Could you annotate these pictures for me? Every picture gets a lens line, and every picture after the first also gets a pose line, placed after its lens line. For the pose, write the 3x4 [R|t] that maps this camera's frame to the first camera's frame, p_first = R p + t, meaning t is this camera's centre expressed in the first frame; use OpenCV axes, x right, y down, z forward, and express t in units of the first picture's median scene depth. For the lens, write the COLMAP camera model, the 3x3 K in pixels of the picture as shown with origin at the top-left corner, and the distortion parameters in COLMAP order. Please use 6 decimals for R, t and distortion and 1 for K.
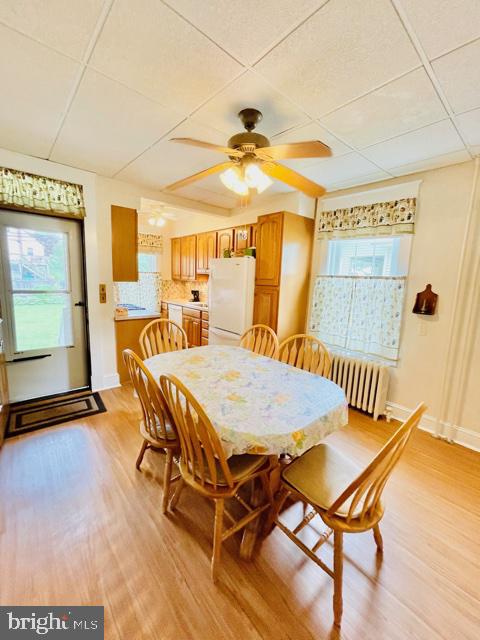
lens RADIAL K [[258.8, 0, 238.4], [0, 258.8, 316.7], [0, 0, 1]] dist [0.002891, 0.000158]
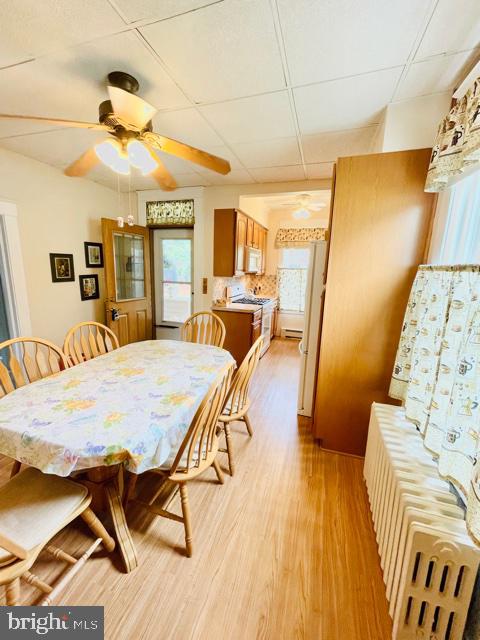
lens RADIAL K [[258.8, 0, 238.7], [0, 258.8, 318.7], [0, 0, 1]] dist [0.002891, 0.000158]
pose [[0.504769, 0.147366, -0.850583, 0.677830], [-0.138788, 0.986357, 0.088527, -0.074633], [0.852024, 0.073365, 0.518336, 0.581164]]
